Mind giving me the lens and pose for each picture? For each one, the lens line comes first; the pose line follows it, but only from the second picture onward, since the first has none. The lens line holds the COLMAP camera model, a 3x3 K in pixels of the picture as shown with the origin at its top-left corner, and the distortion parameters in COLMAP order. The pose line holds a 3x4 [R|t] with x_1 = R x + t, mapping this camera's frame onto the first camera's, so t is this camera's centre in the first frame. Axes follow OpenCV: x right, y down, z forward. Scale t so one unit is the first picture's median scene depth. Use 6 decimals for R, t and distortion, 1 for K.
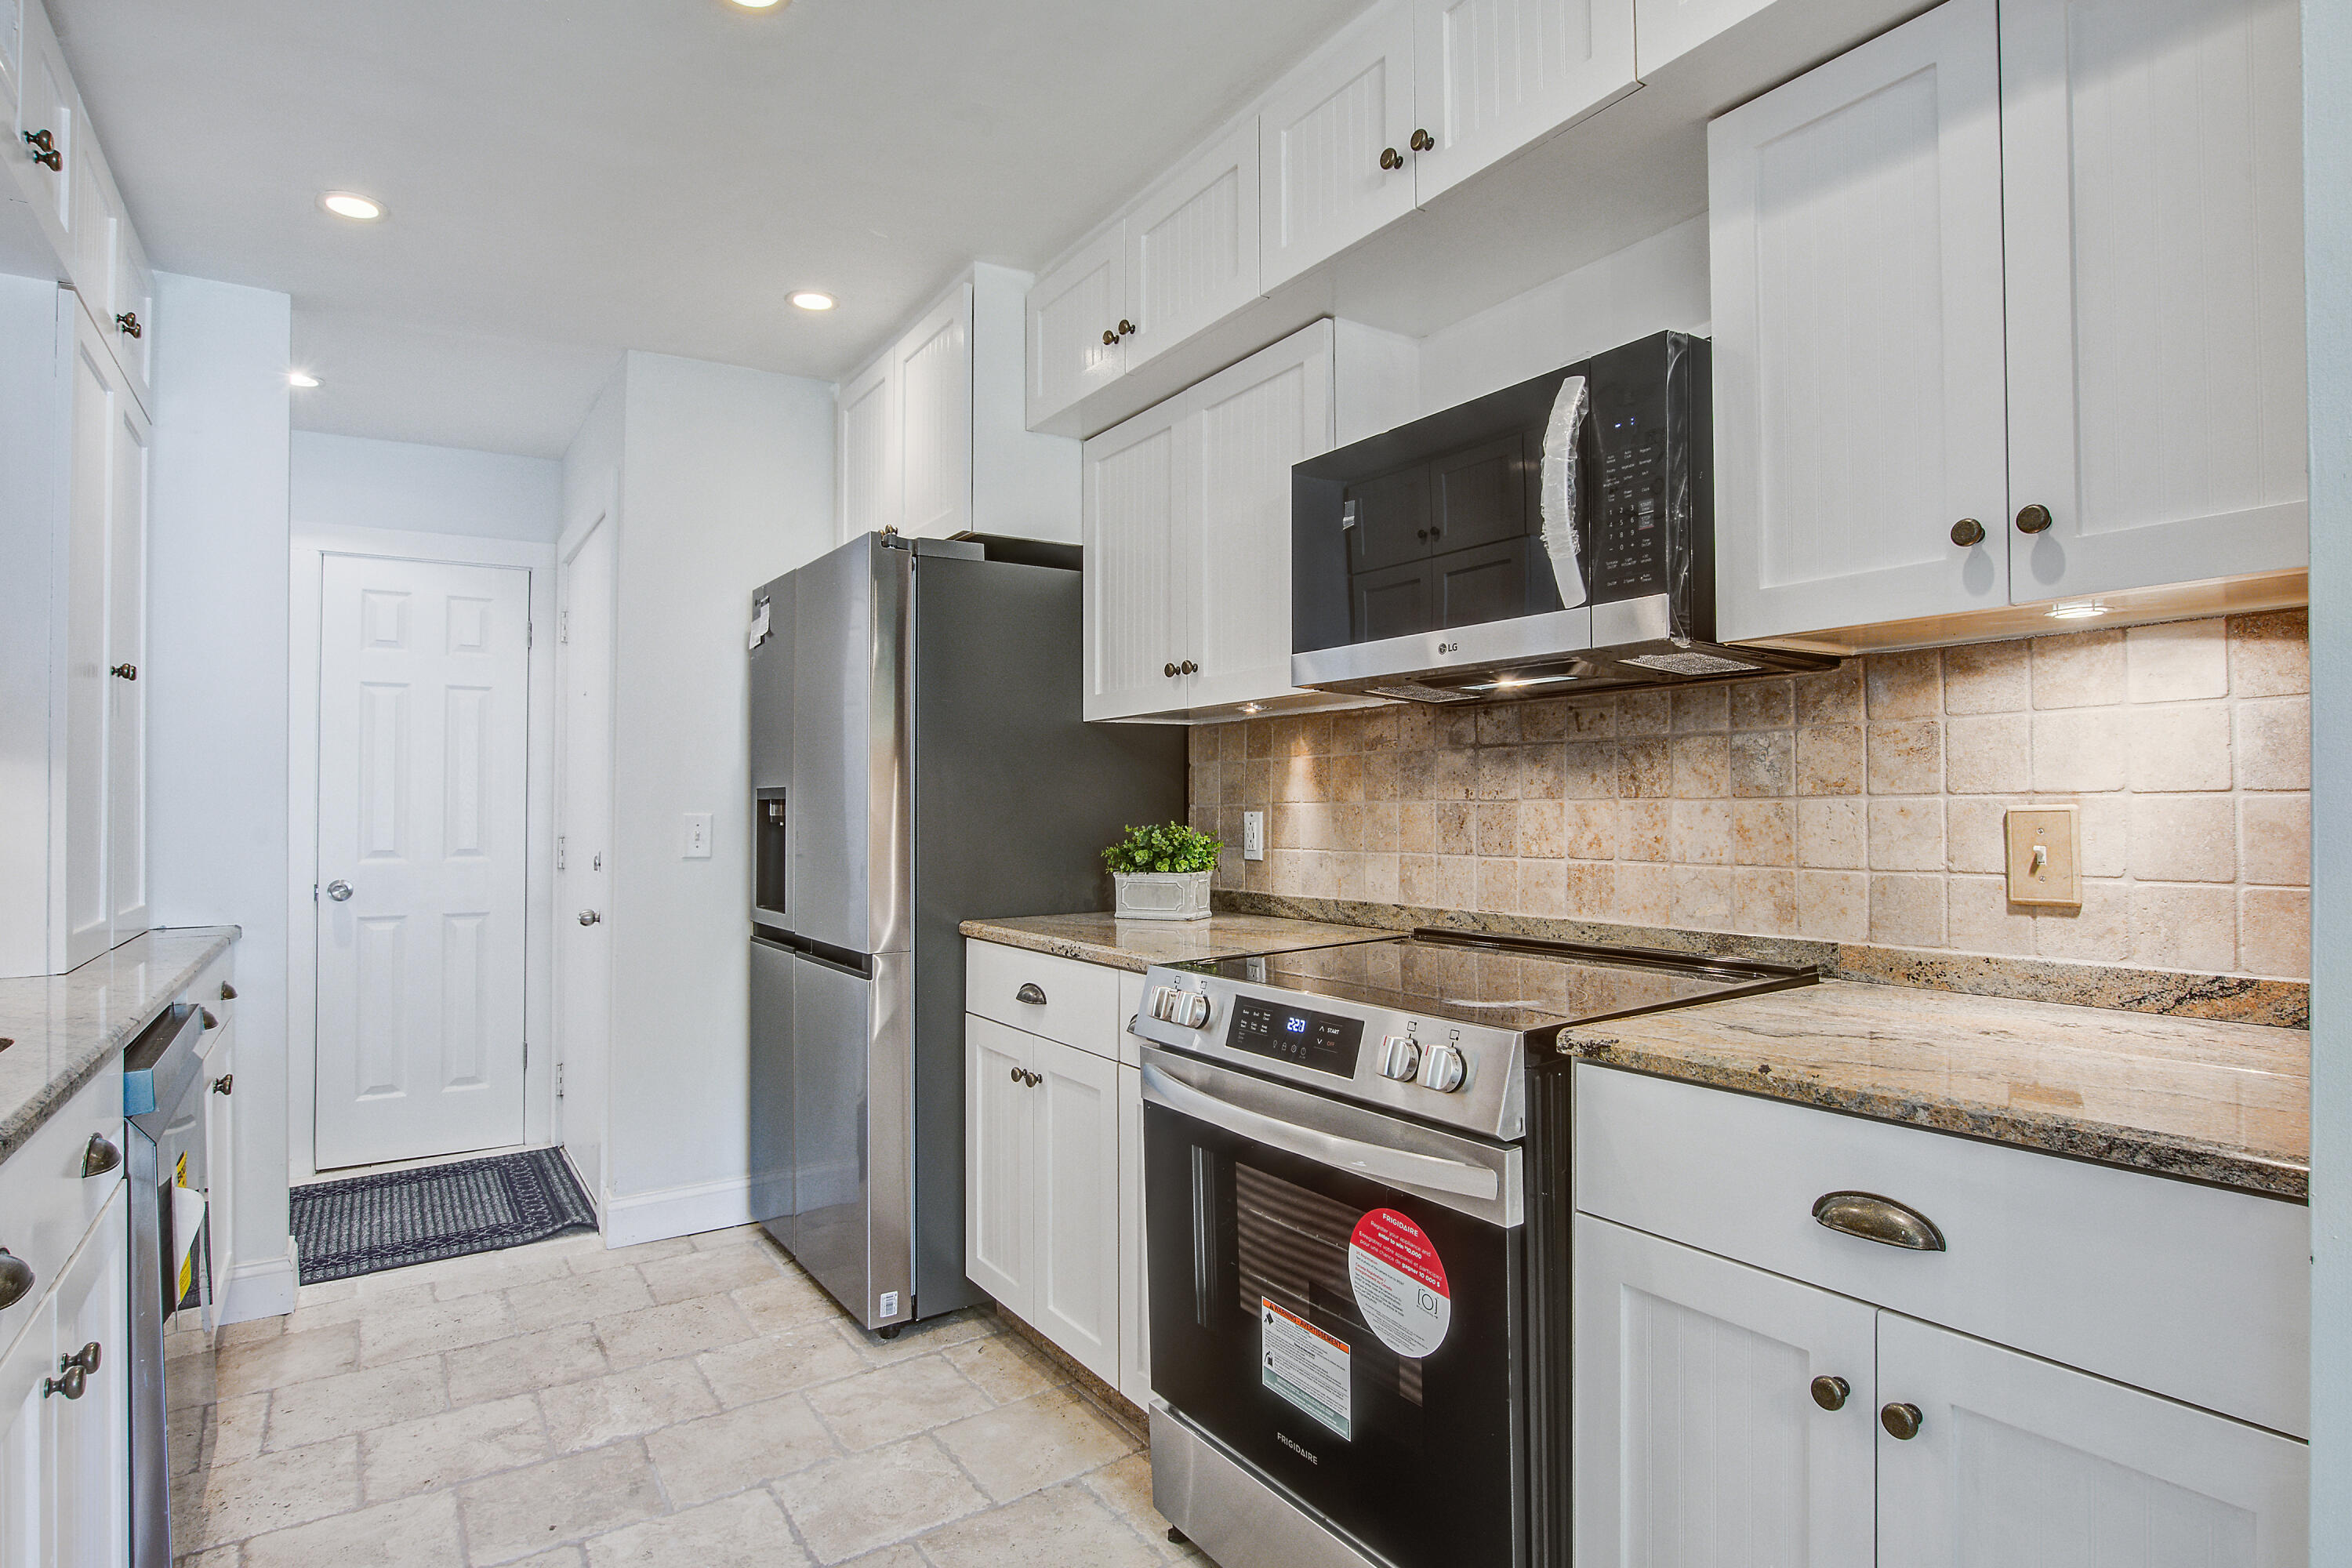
lens RADIAL K [[1228.5, 0, 1167.3], [0, 1228.5, 789.8], [0, 0, 1]] dist [-0.002047, -0.000774]
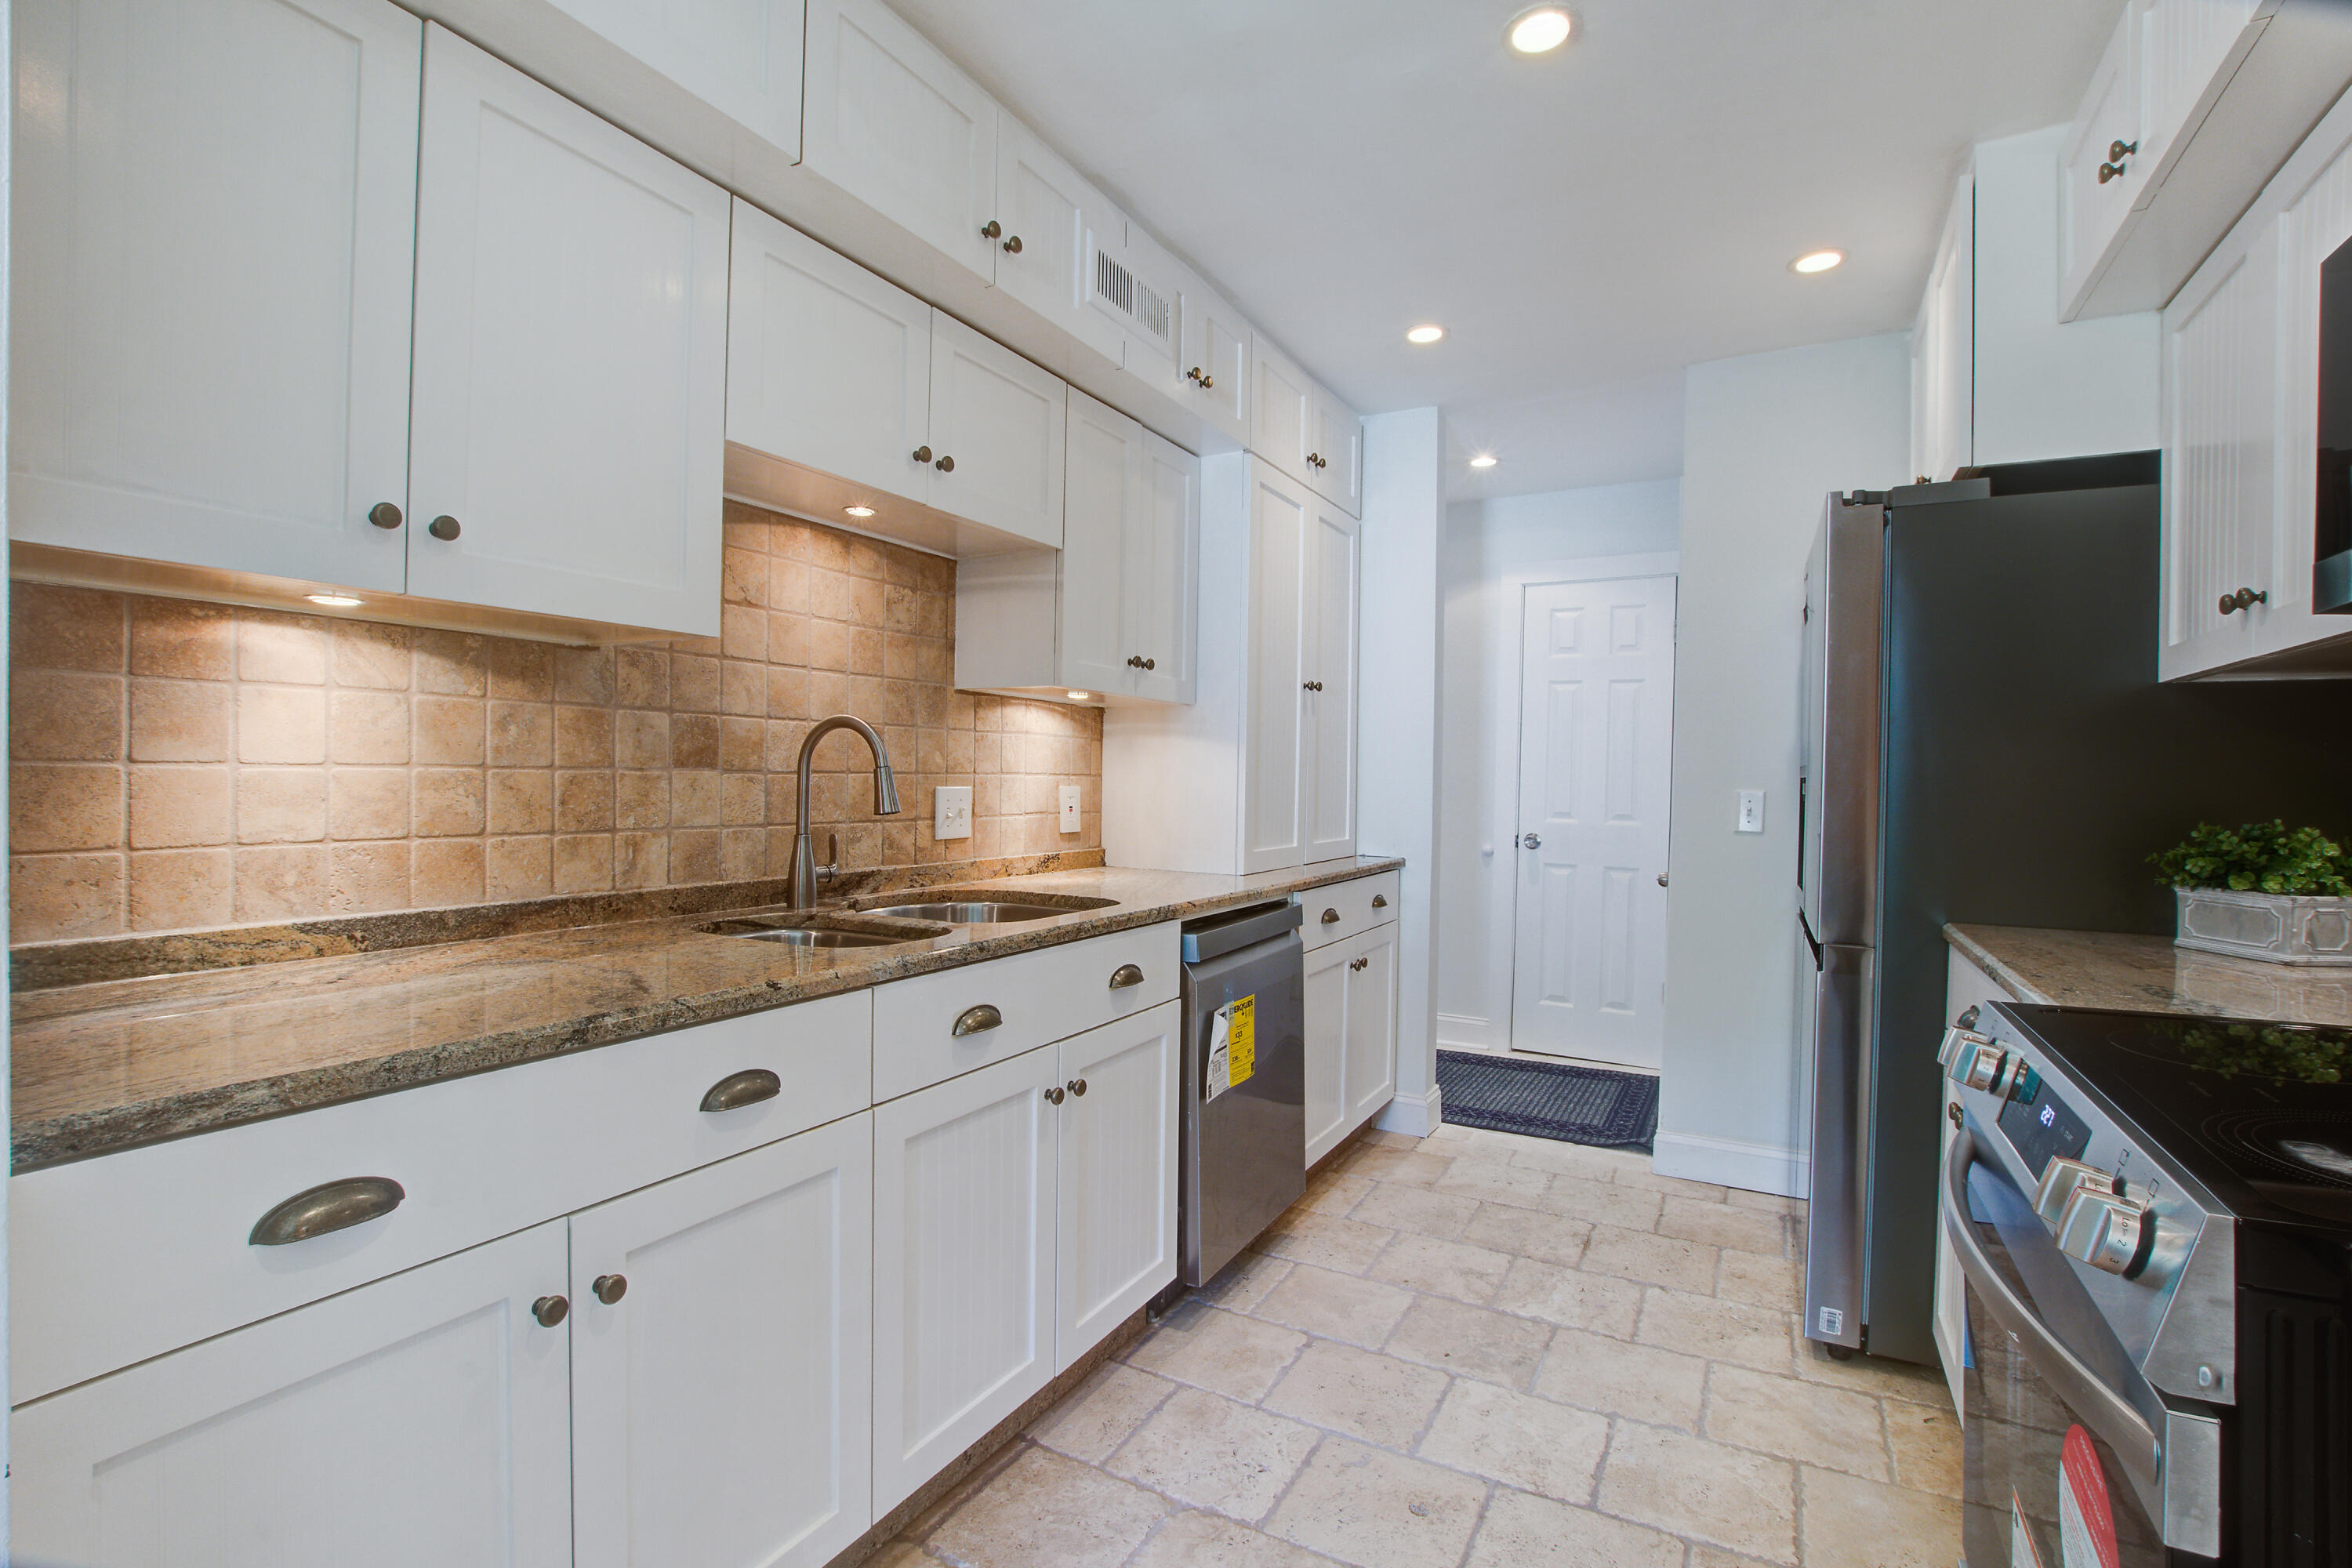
lens RADIAL K [[1077.4, 0, 1177.5], [0, 1077.4, 775.1], [0, 0, 1]] dist [-0.020768, 0.001825]
pose [[0.482213, 0.018003, -0.875869, 0.227878], [-0.011531, 0.999833, 0.014202, -0.001050], [0.875978, 0.003251, 0.482340, 0.170316]]
